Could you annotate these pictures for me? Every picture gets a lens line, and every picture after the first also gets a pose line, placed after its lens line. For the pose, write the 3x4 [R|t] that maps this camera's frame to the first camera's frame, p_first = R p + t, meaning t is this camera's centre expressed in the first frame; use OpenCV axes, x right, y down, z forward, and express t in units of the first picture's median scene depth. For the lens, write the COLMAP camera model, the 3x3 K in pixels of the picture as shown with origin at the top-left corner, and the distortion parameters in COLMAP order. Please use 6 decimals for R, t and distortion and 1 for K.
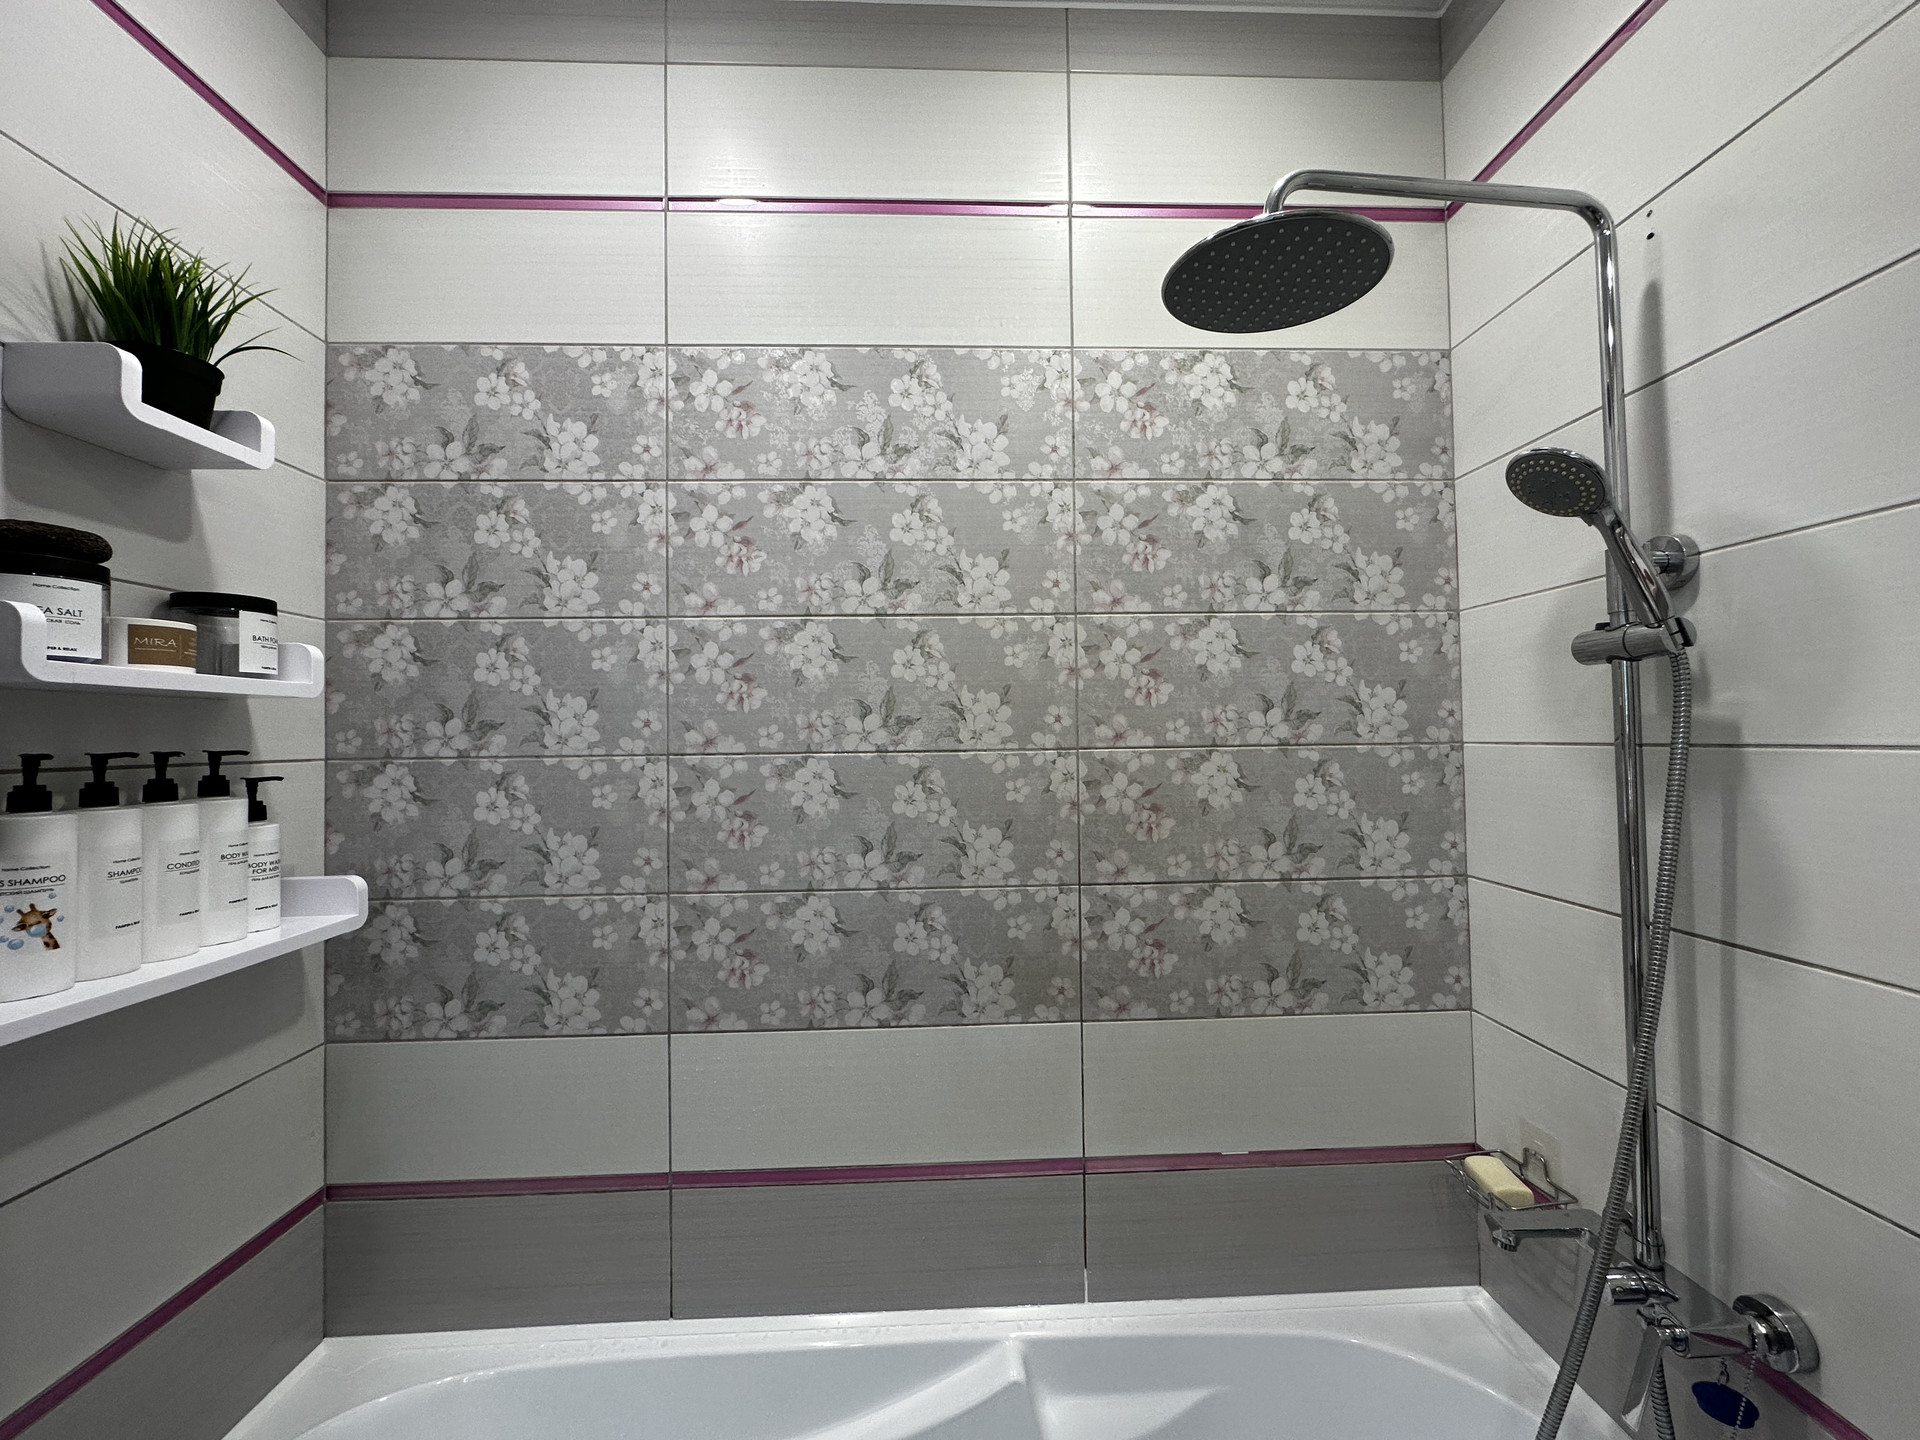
lens RADIAL K [[763.4, 0, 959.8], [0, 763.4, 720.1], [0, 0, 1]] dist [-0.004607, 0.001241]
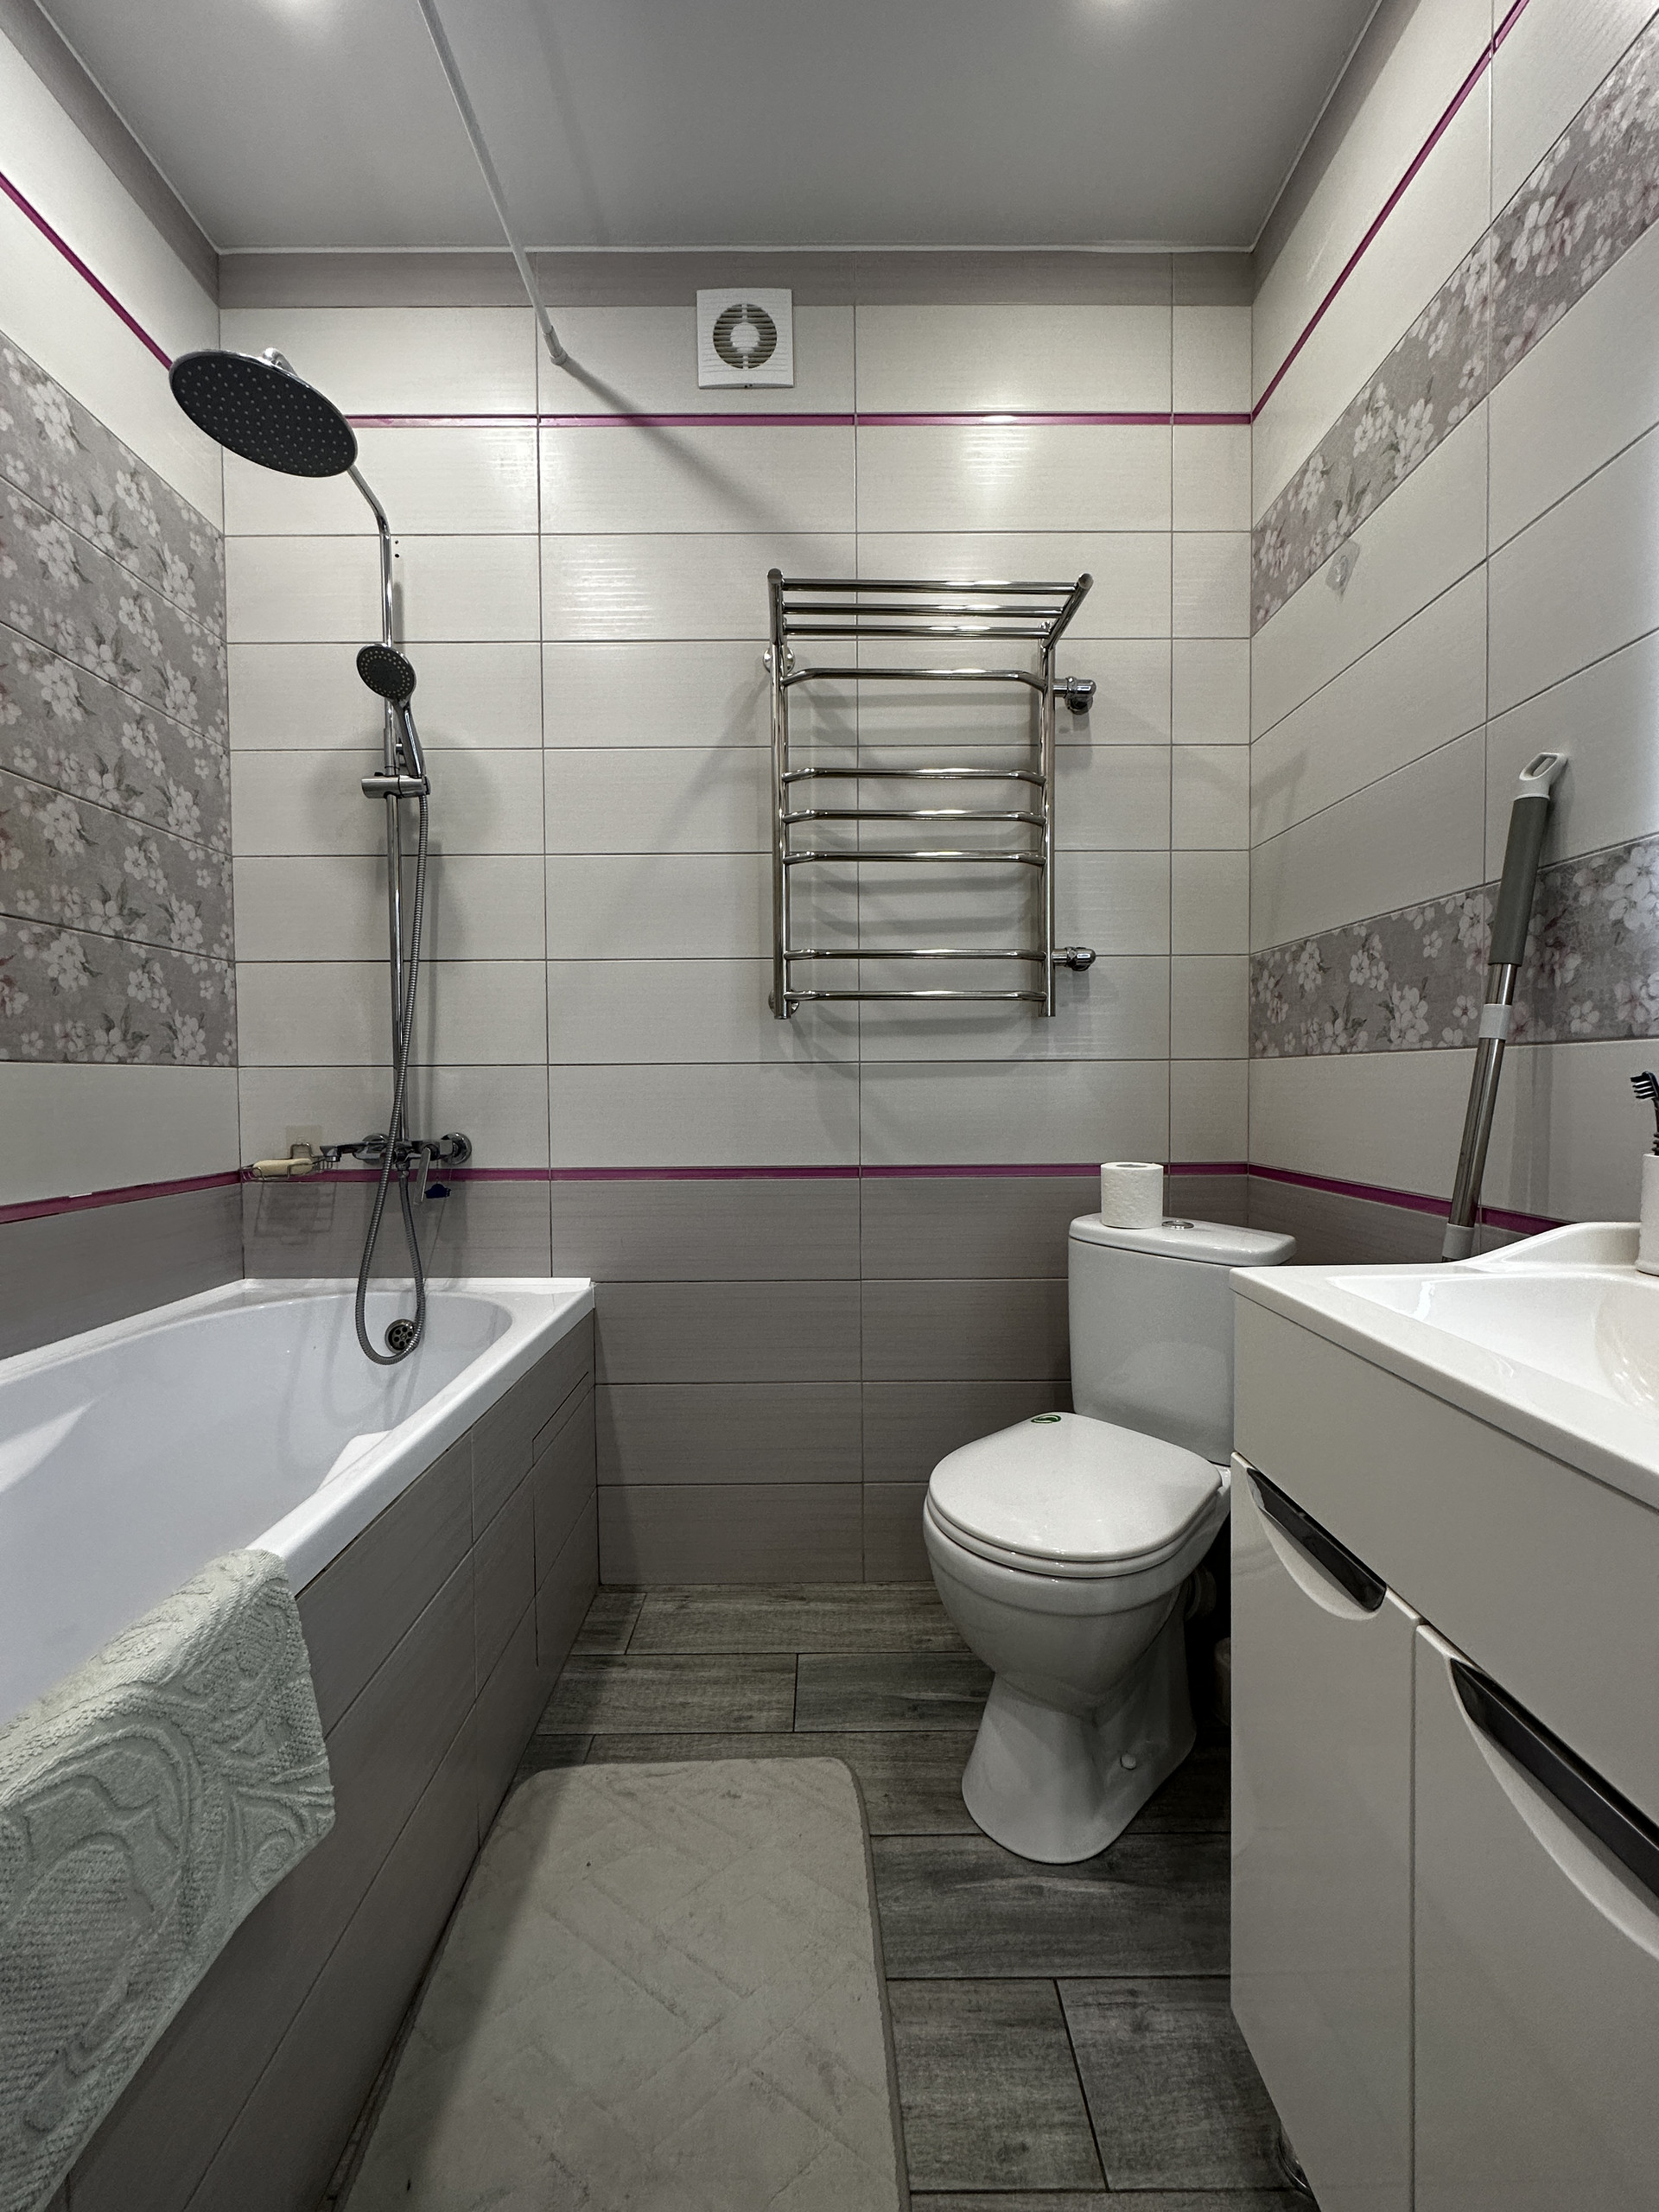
lens RADIAL K [[879.5, 0, 835.6], [0, 879.5, 1105.3], [0, 0, 1]] dist [-0.004607, 0.001241]
pose [[0.024836, -0.013424, 0.999601, -0.777734], [-0.015245, 0.999788, 0.013806, 0.409474], [-0.999575, -0.015582, 0.024627, -0.040298]]
